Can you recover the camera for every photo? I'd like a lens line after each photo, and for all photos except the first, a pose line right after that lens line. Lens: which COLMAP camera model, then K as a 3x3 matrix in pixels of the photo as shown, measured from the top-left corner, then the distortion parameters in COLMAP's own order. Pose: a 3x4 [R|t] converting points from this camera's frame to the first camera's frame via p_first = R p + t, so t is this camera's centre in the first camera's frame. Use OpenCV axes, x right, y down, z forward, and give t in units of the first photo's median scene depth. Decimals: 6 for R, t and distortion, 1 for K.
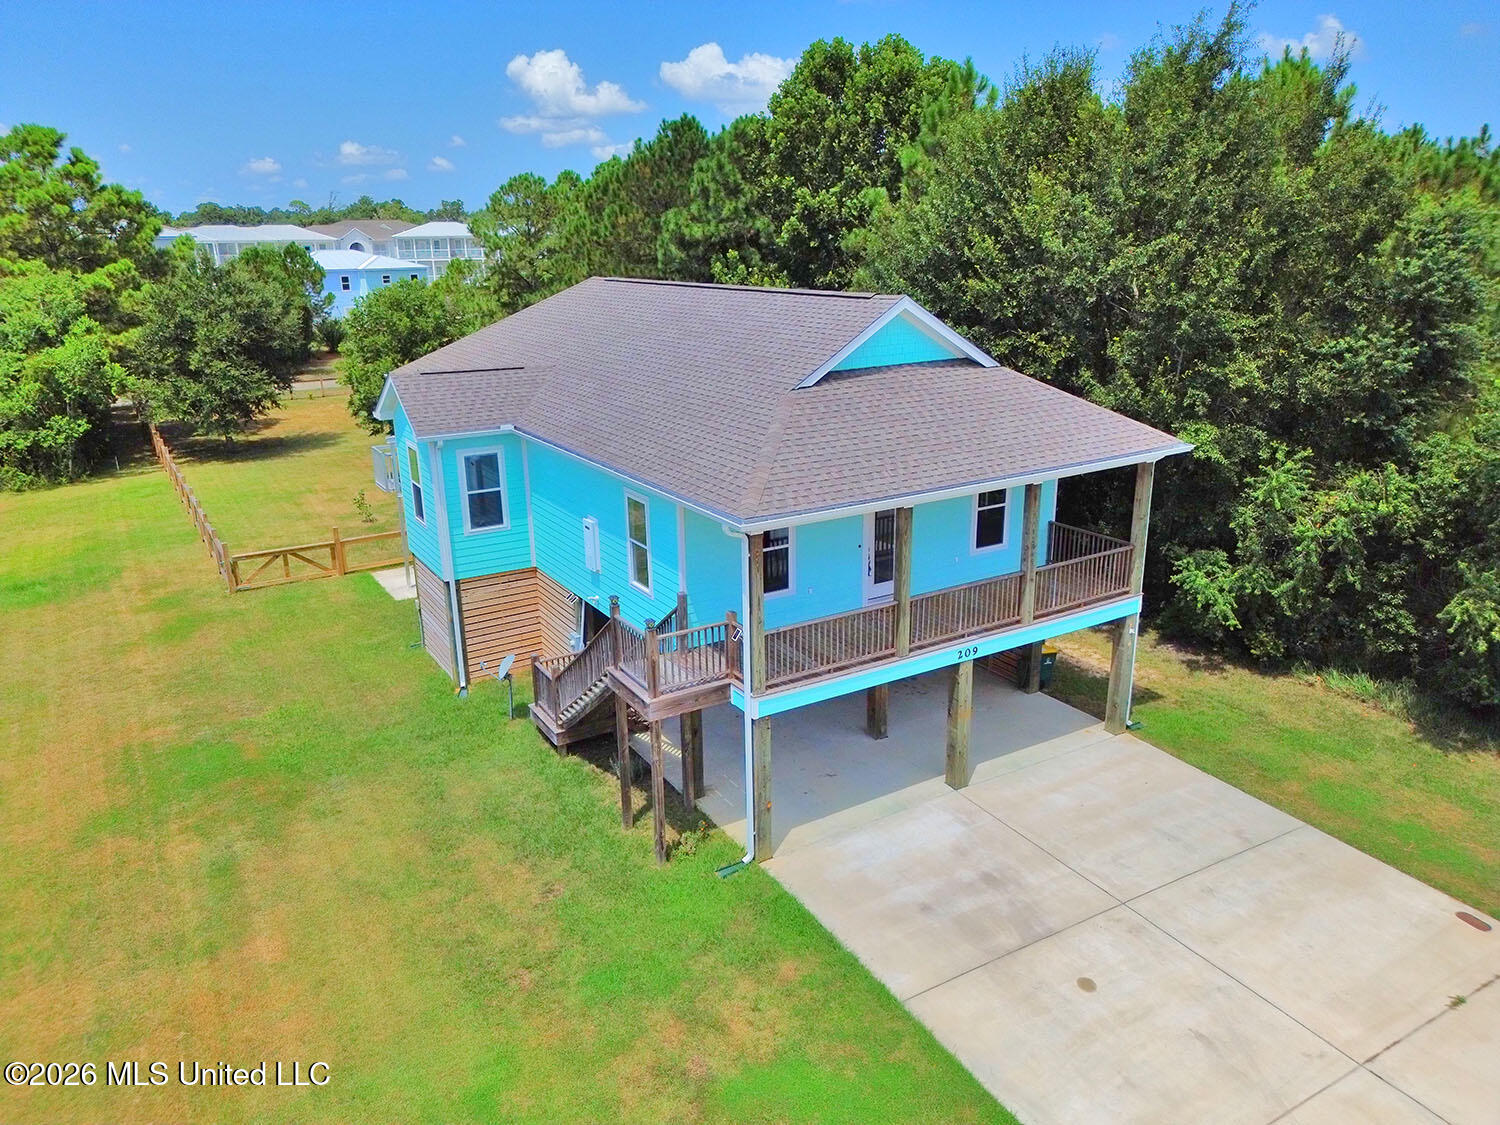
lens RADIAL K [[1061.4, 0, 750.0], [0, 1061.4, 562.5], [0, 0, 1]] dist [0.054907, -0.054841]
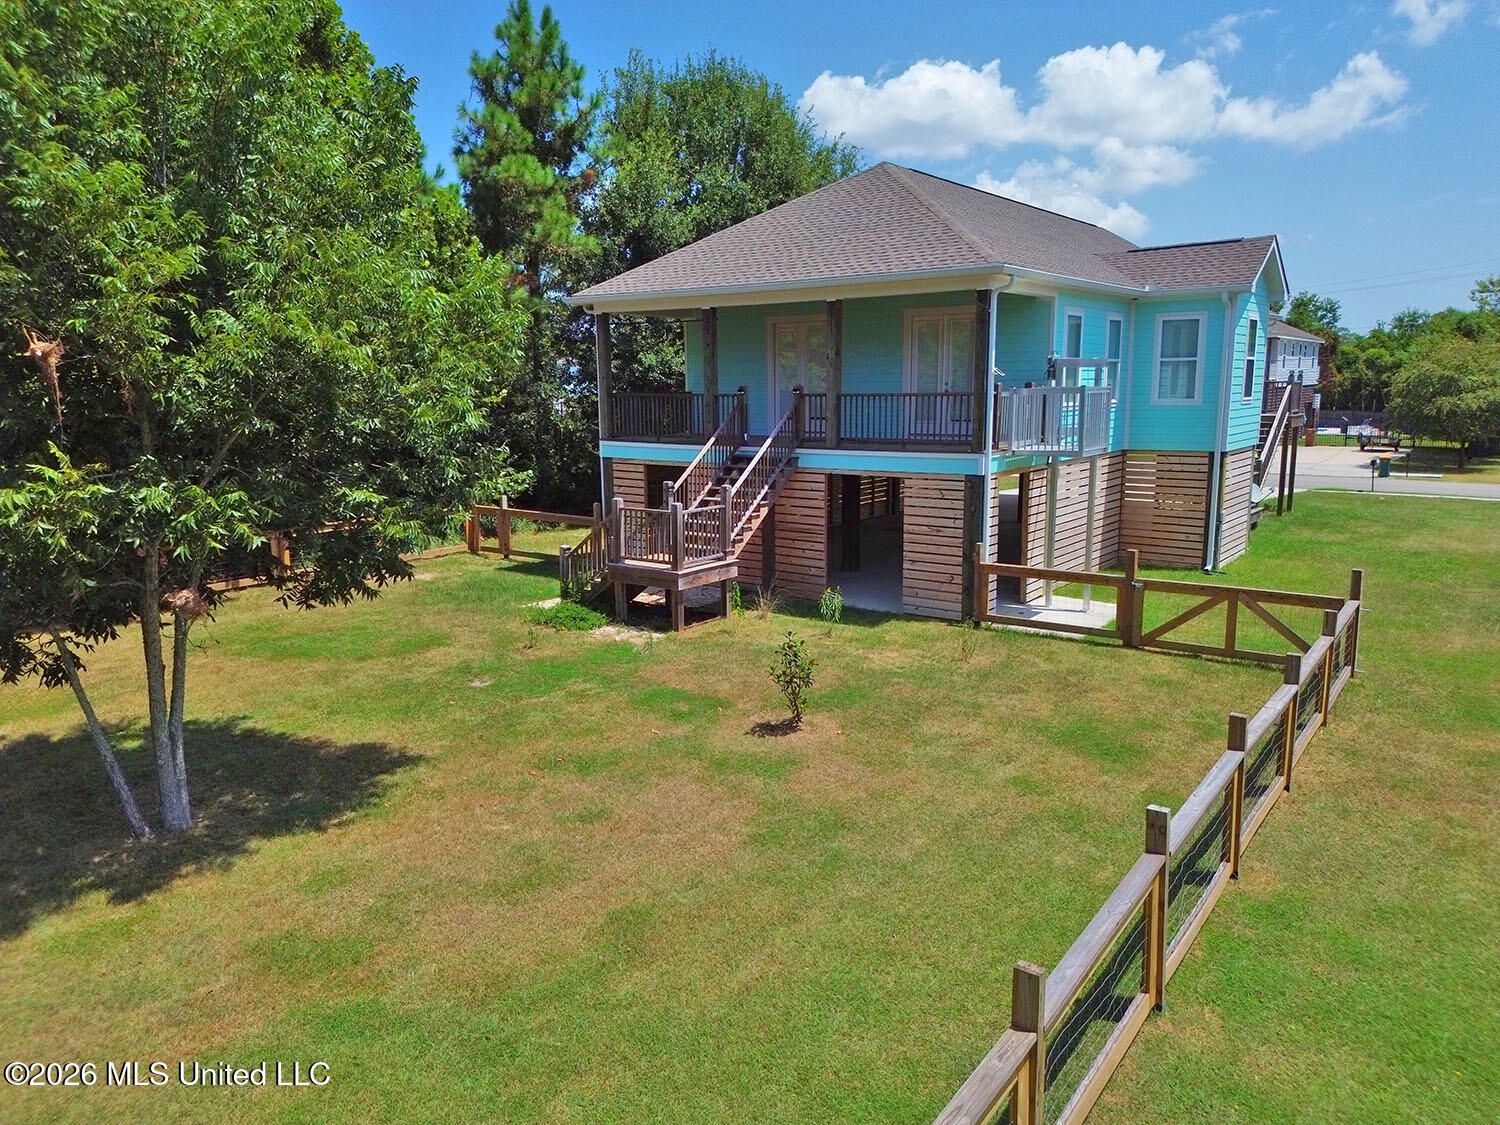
lens RADIAL K [[1055.5, 0, 754.3], [0, 1055.5, 572.0], [0, 0, 1]] dist [0.059849, -0.056813]
pose [[-0.389062, -0.141598, 0.910264, -1.195462], [0.288346, 0.919746, 0.266317, -0.320372], [-0.874921, 0.366085, -0.317009, 2.022456]]
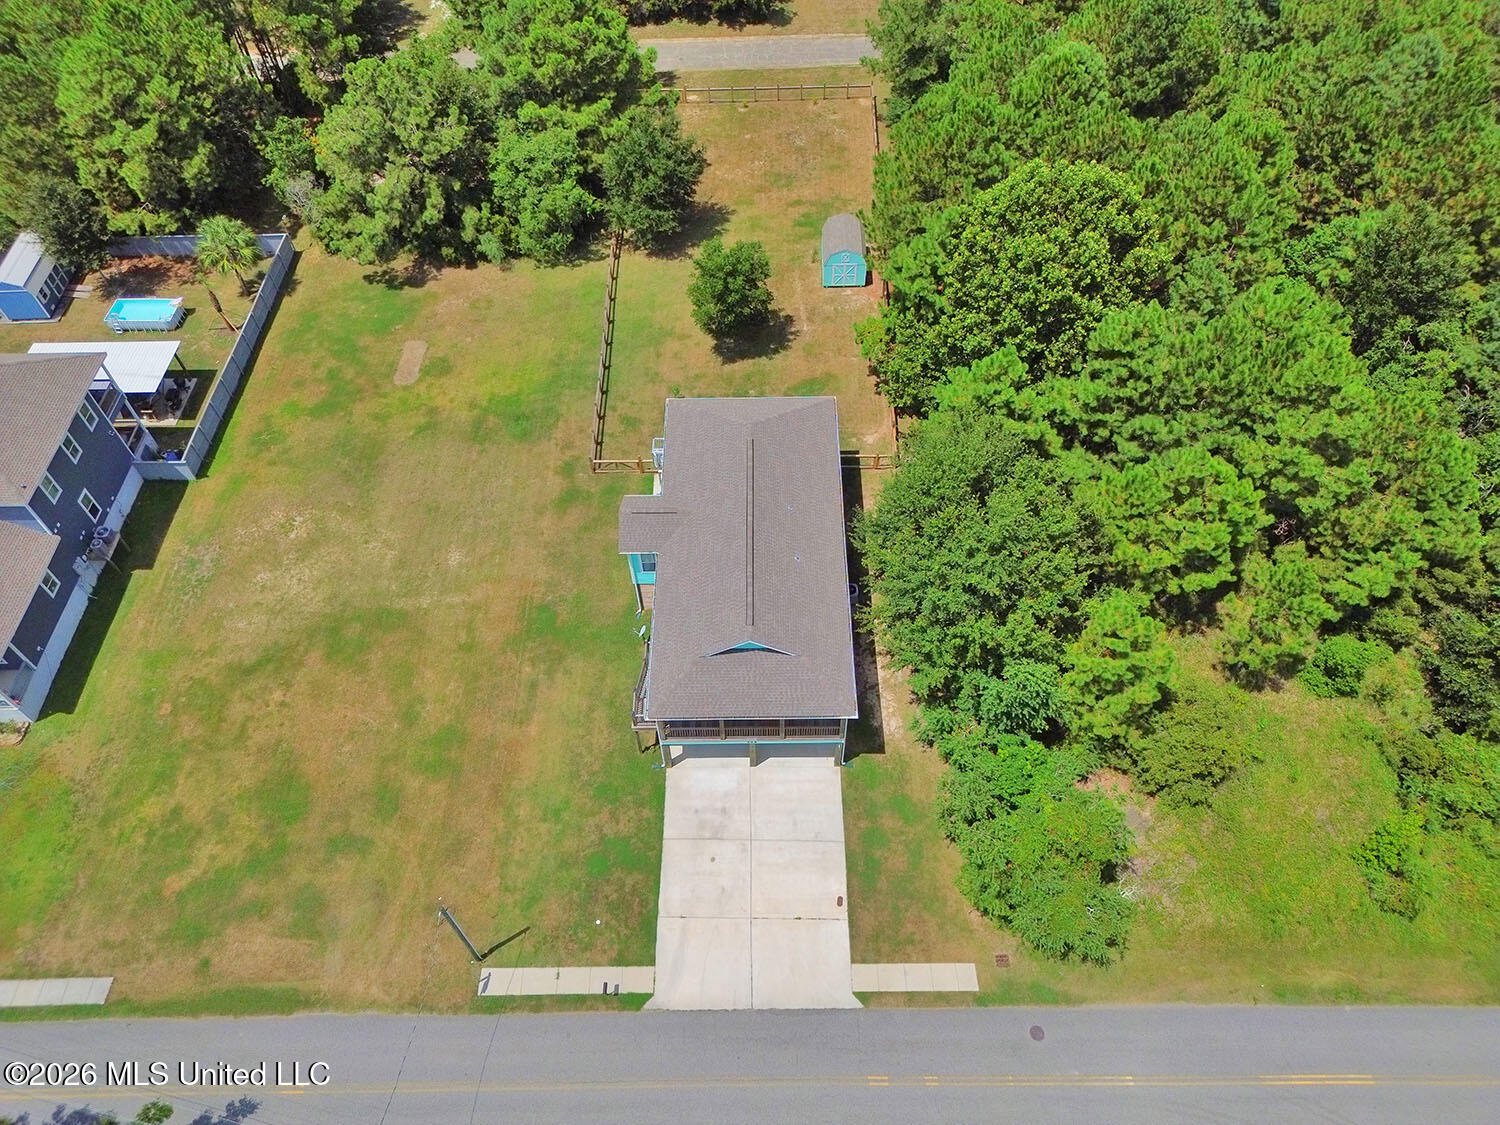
lens RADIAL K [[1055.5, 0, 754.3], [0, 1055.5, 572.0], [0, 0, 1]] dist [0.059849, -0.056813]
pose [[0.855718, 0.416495, -0.307048, 0.769339], [-0.151756, 0.769307, 0.620594, -1.736614], [0.494688, -0.484457, 0.721515, -0.674212]]
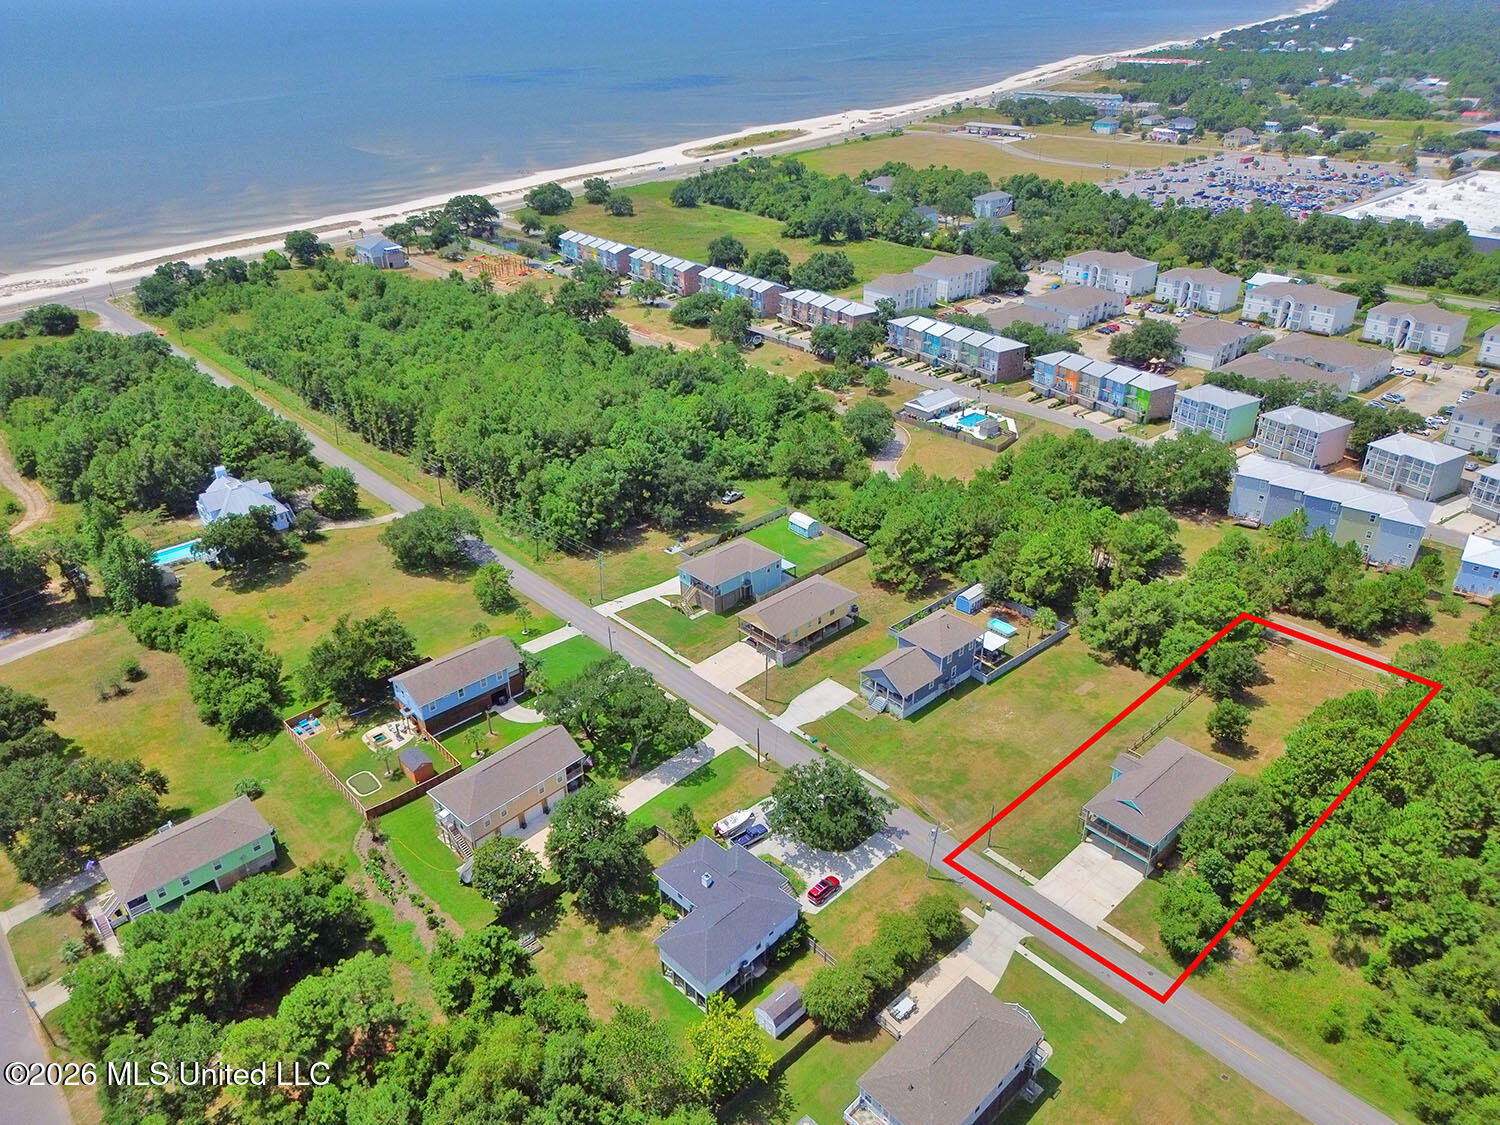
lens RADIAL K [[1061.4, 0, 750.0], [0, 1061.4, 562.5], [0, 0, 1]] dist [0.054907, -0.054841]
pose [[0.192385, 0.483773, -0.853787, 4.432872], [-0.280572, 0.860837, 0.424546, -3.493817], [0.940355, 0.157872, 0.301345, -3.382089]]
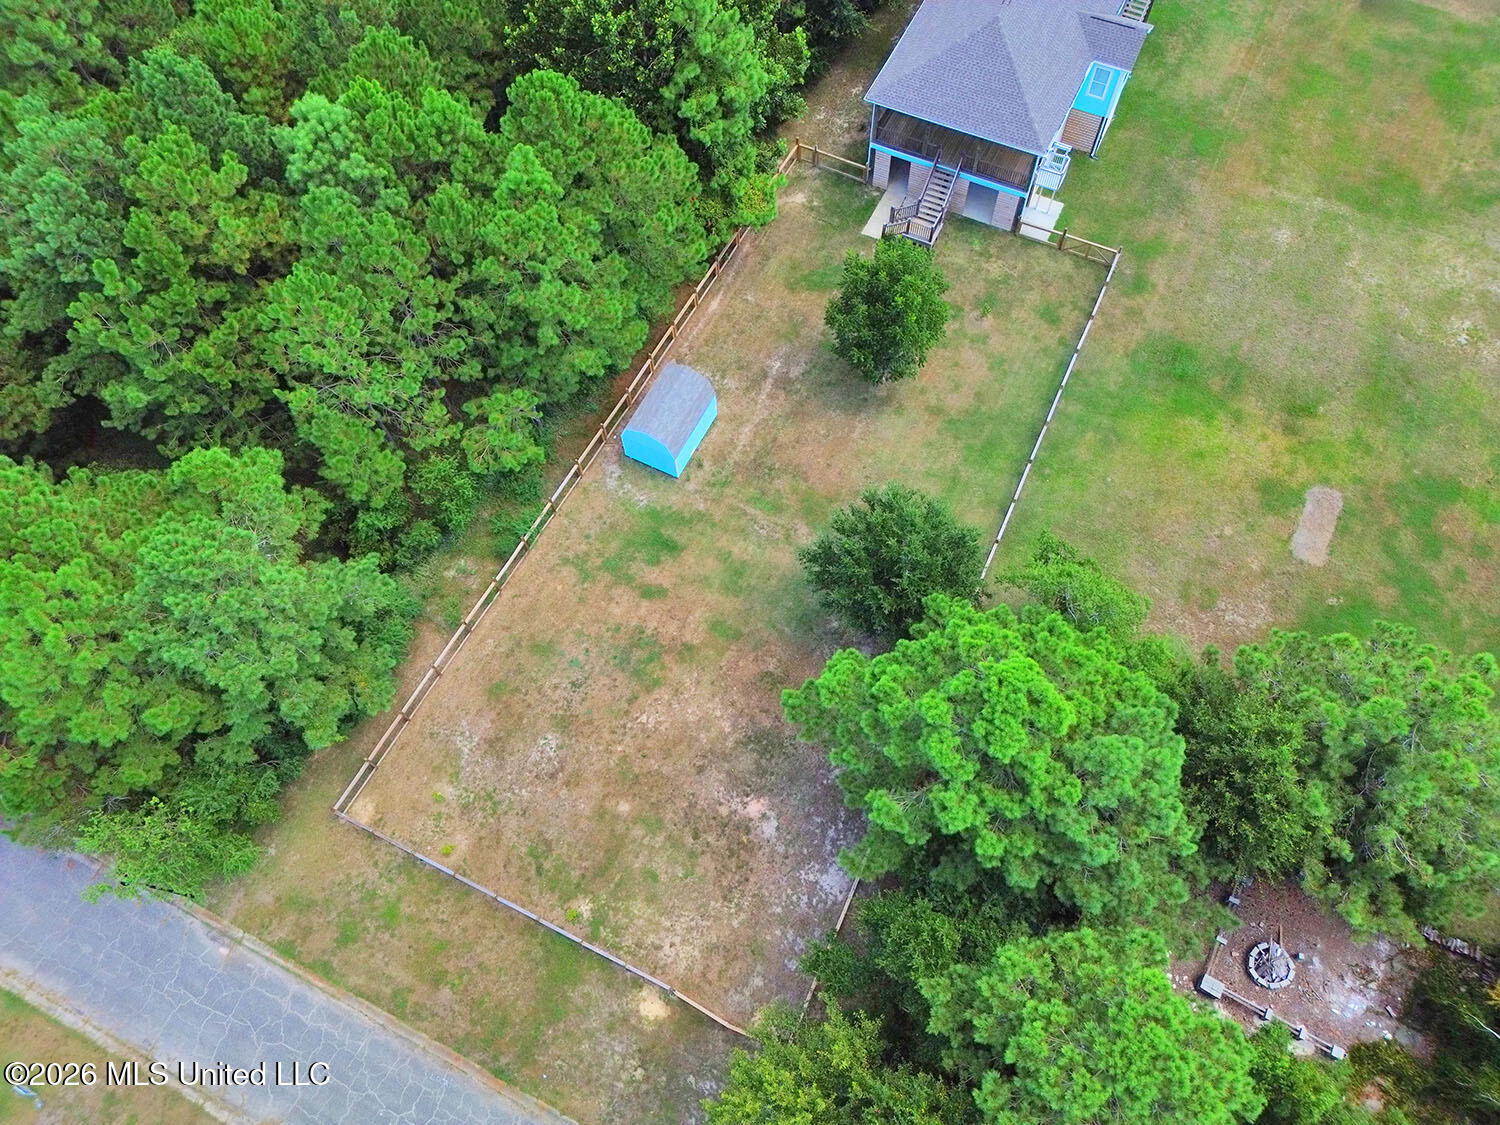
lens RADIAL K [[1051.9, 0, 750.0], [0, 1051.9, 562.5], [0, 0, 1]] dist [0.073614, -0.041902]
pose [[-0.540270, -0.744810, 0.391621, -1.840990], [0.263180, 0.292484, 0.919342, -2.479636], [-0.799278, 0.599759, 0.037999, 2.567379]]
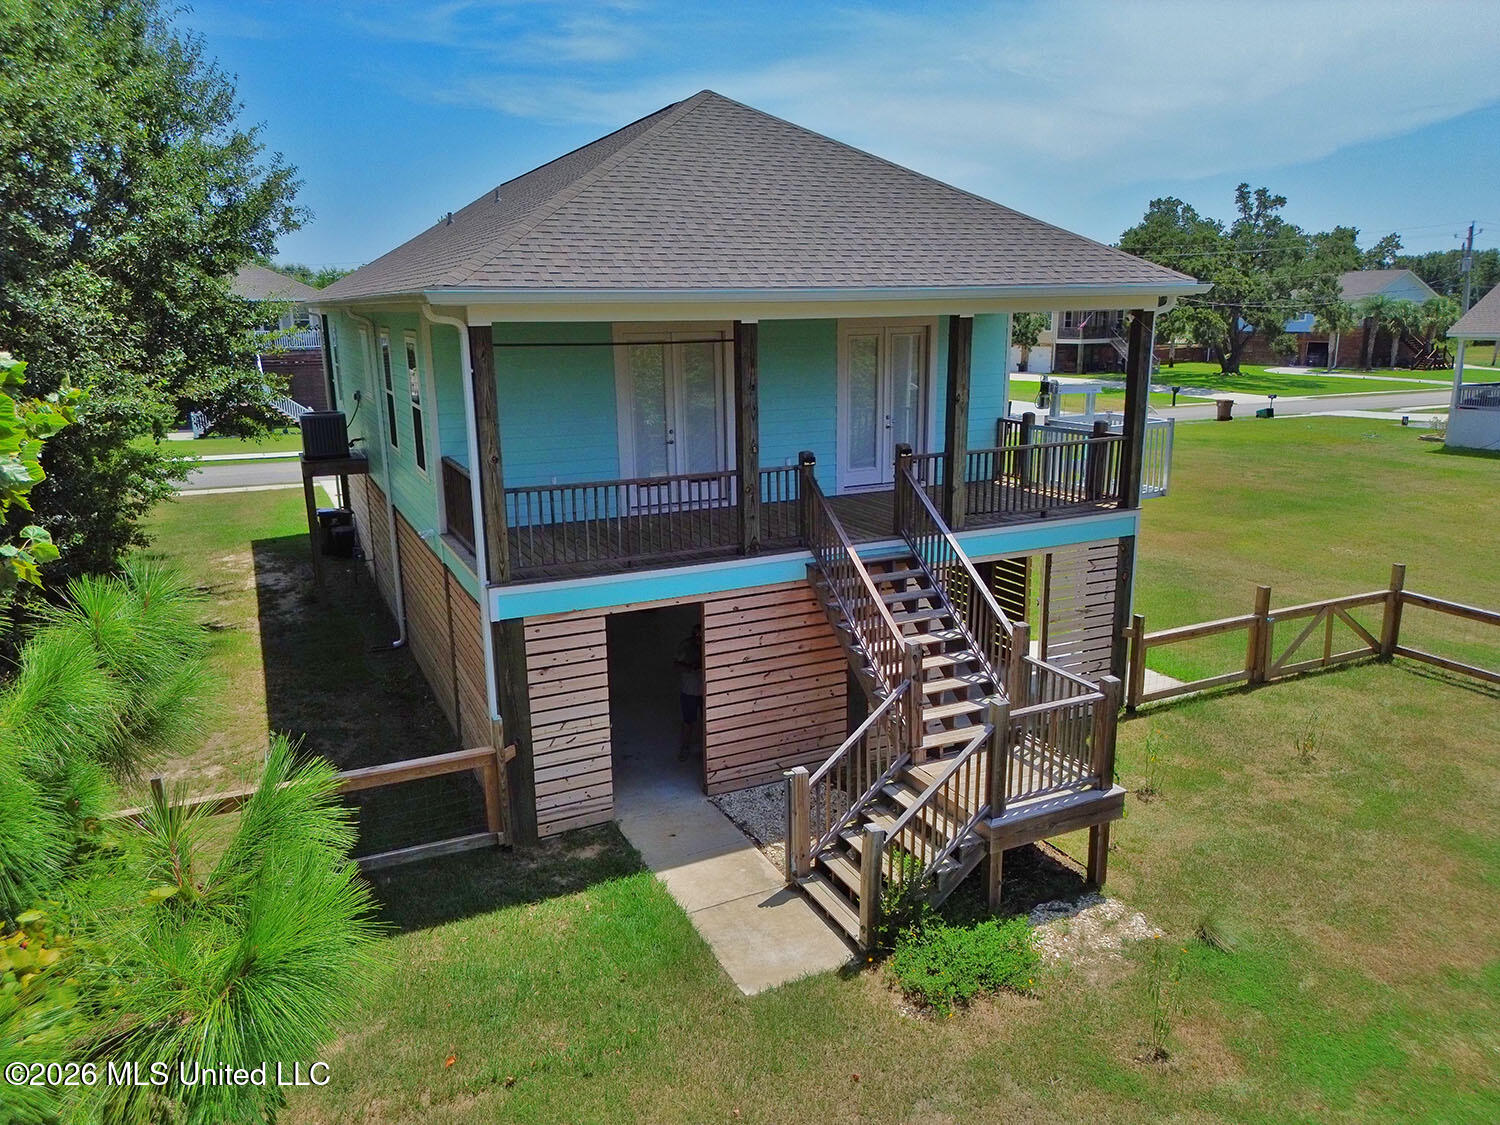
lens RADIAL K [[1055.5, 0, 754.3], [0, 1055.5, 572.0], [0, 0, 1]] dist [0.059849, -0.056813]
pose [[-0.994564, 0.008190, 0.103806, -0.317807], [0.060722, 0.855472, 0.514276, -0.465960], [-0.084591, 0.517784, -0.851319, 2.193519]]
